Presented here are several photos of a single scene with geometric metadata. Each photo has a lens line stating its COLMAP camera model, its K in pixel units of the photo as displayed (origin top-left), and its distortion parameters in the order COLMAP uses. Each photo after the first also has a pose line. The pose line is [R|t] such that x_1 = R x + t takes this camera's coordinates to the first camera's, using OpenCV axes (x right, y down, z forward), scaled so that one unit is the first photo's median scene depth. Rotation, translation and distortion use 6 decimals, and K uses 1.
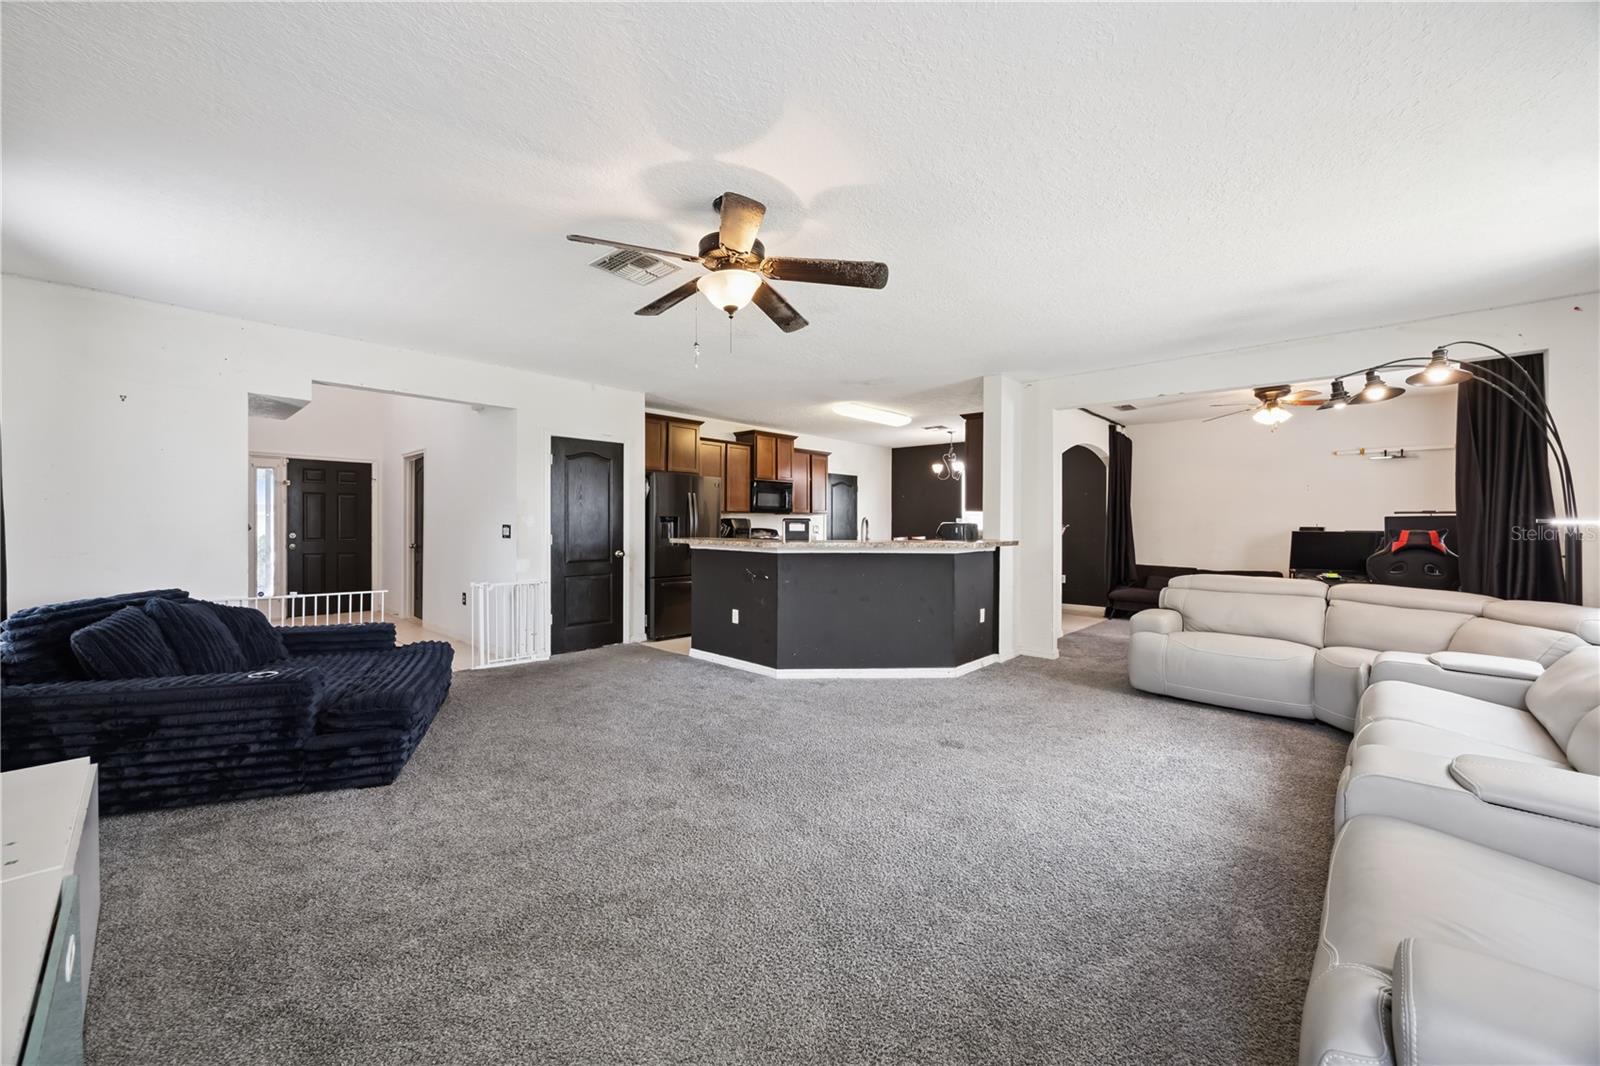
lens RADIAL K [[611.0, 0, 799.0], [0, 611.0, 524.3], [0, 0, 1]] dist [-0.002400, 0.000018]
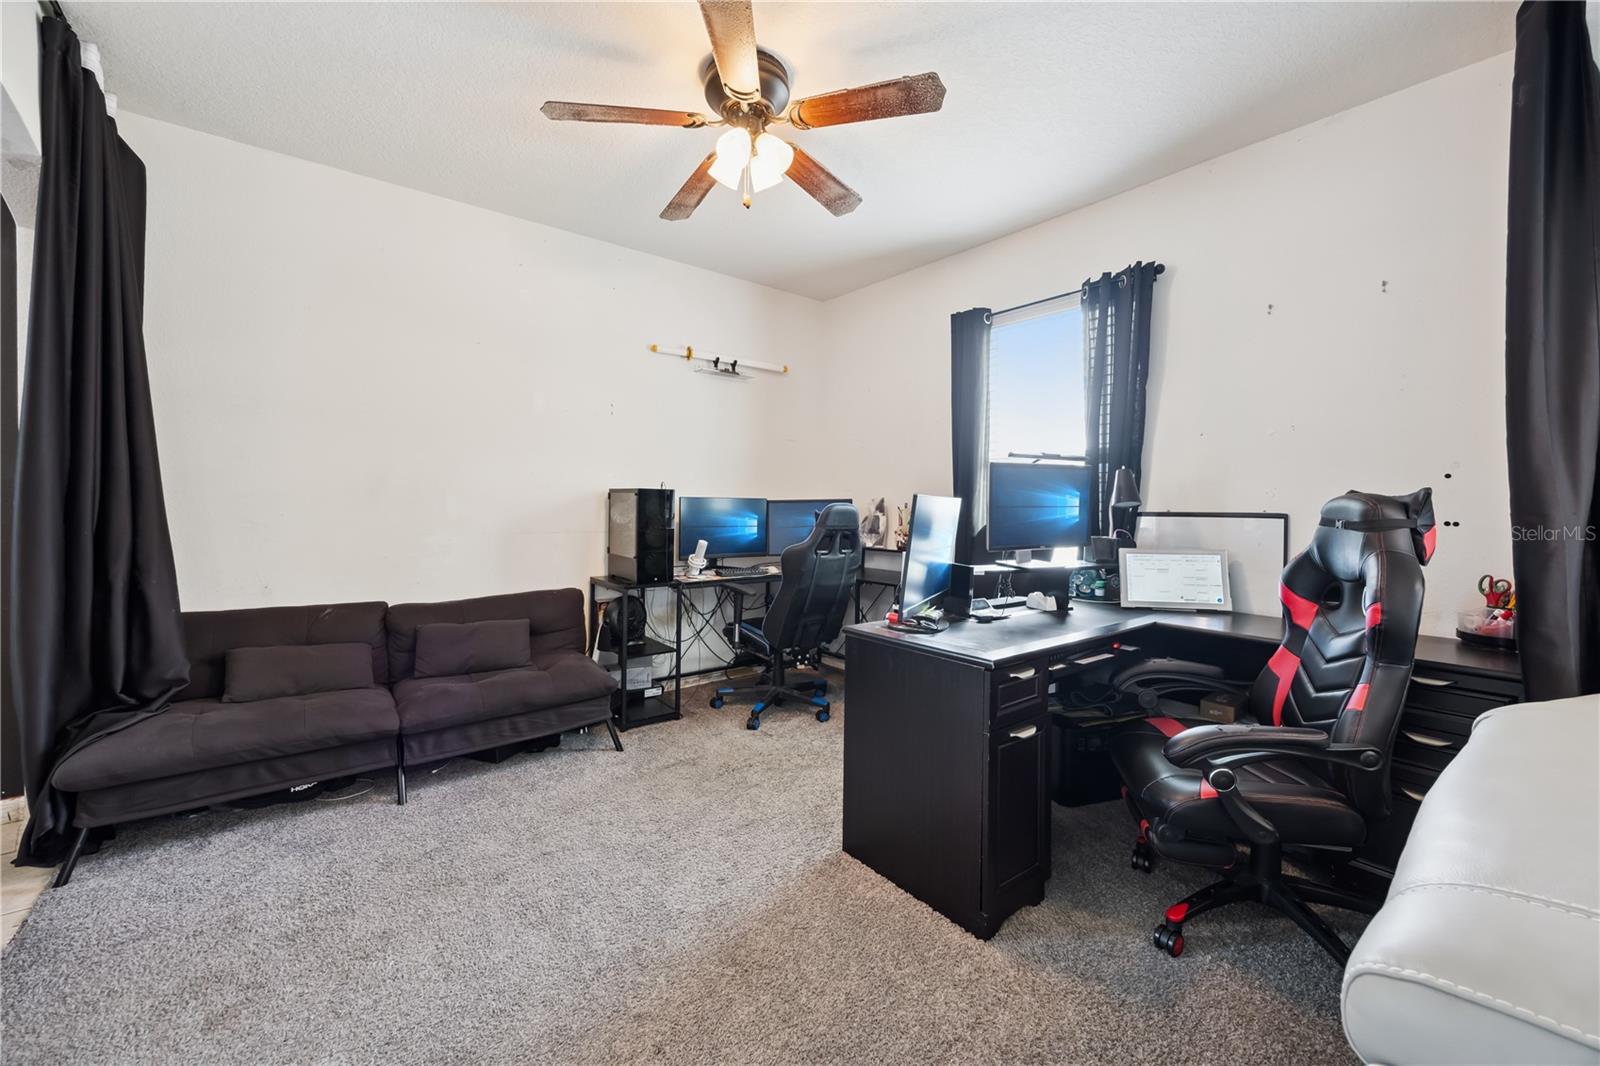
lens RADIAL K [[611.0, 0, 795.4], [0, 611.0, 512.0], [0, 0, 1]] dist [-0.002400, 0.000018]
pose [[0.150515, -0.022773, 0.988345, 0.426732], [-0.019205, 0.999479, 0.025954, 0.009482], [-0.988421, -0.022888, 0.149999, 0.902022]]
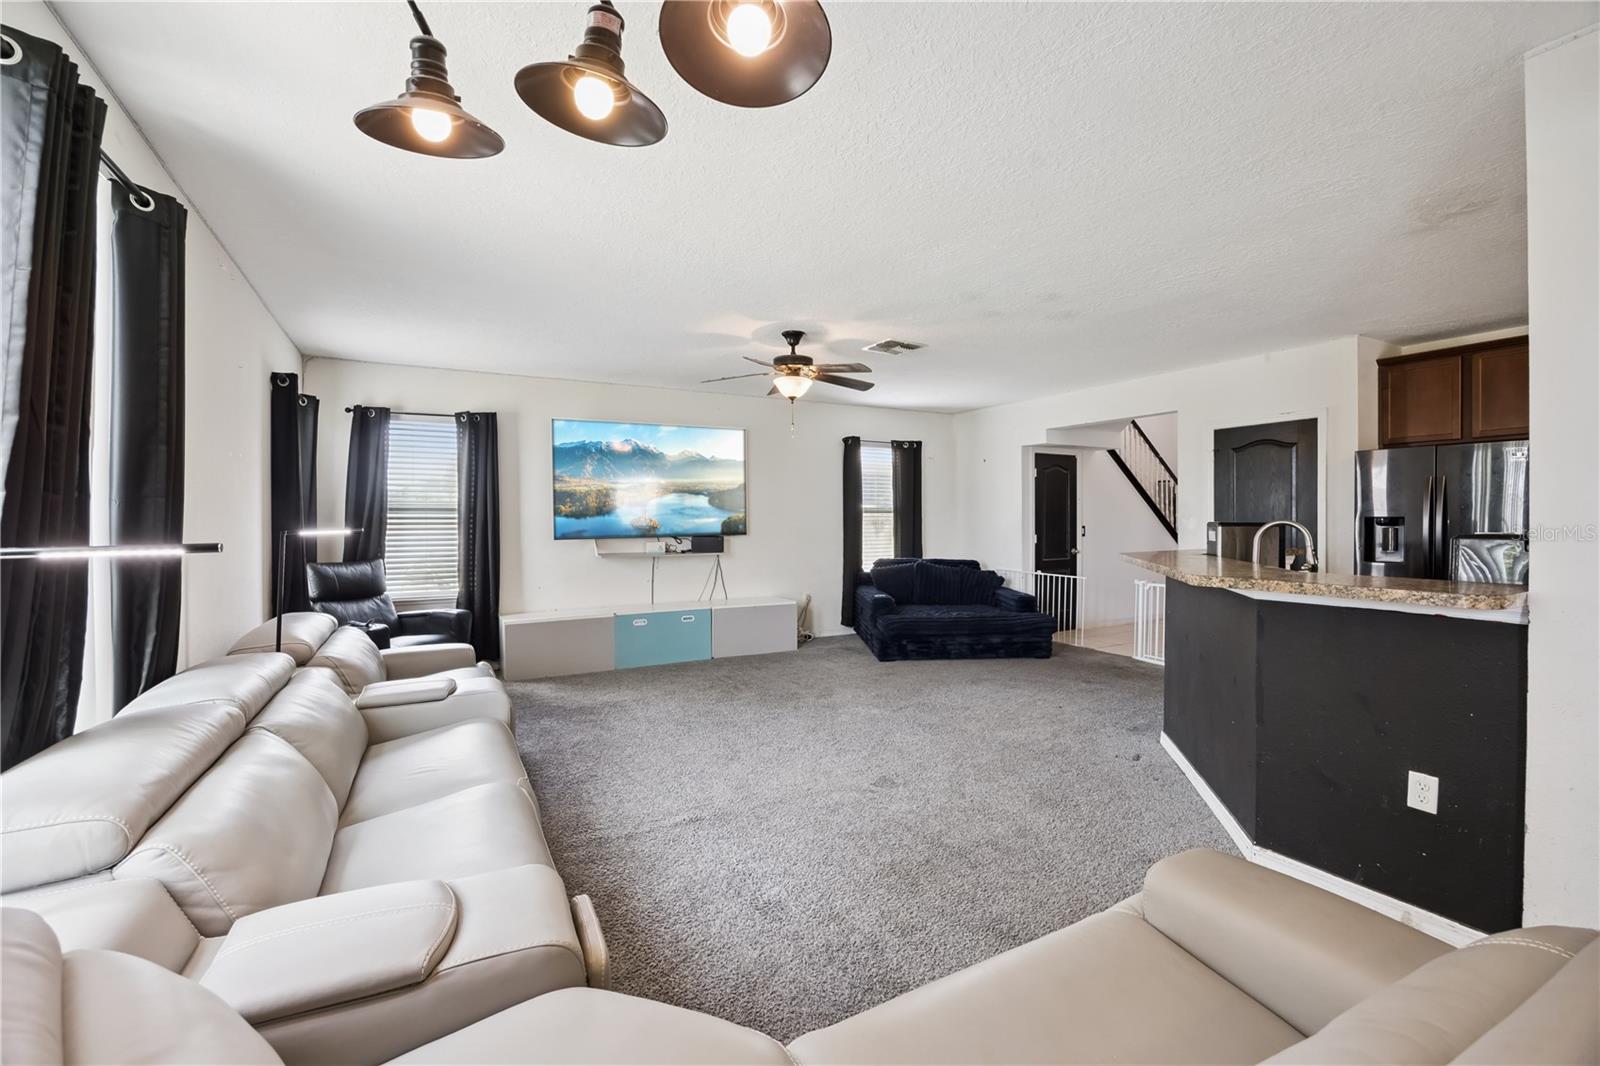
lens RADIAL K [[689.3, 0, 800.5], [0, 689.3, 529.6], [0, 0, 1]] dist [-0.025256, -0.000042]
pose [[-0.312166, 0.013988, -0.949925, 0.685348], [0.003060, 0.999901, 0.013718, -0.011777], [0.950023, 0.001375, -0.312178, 0.669228]]
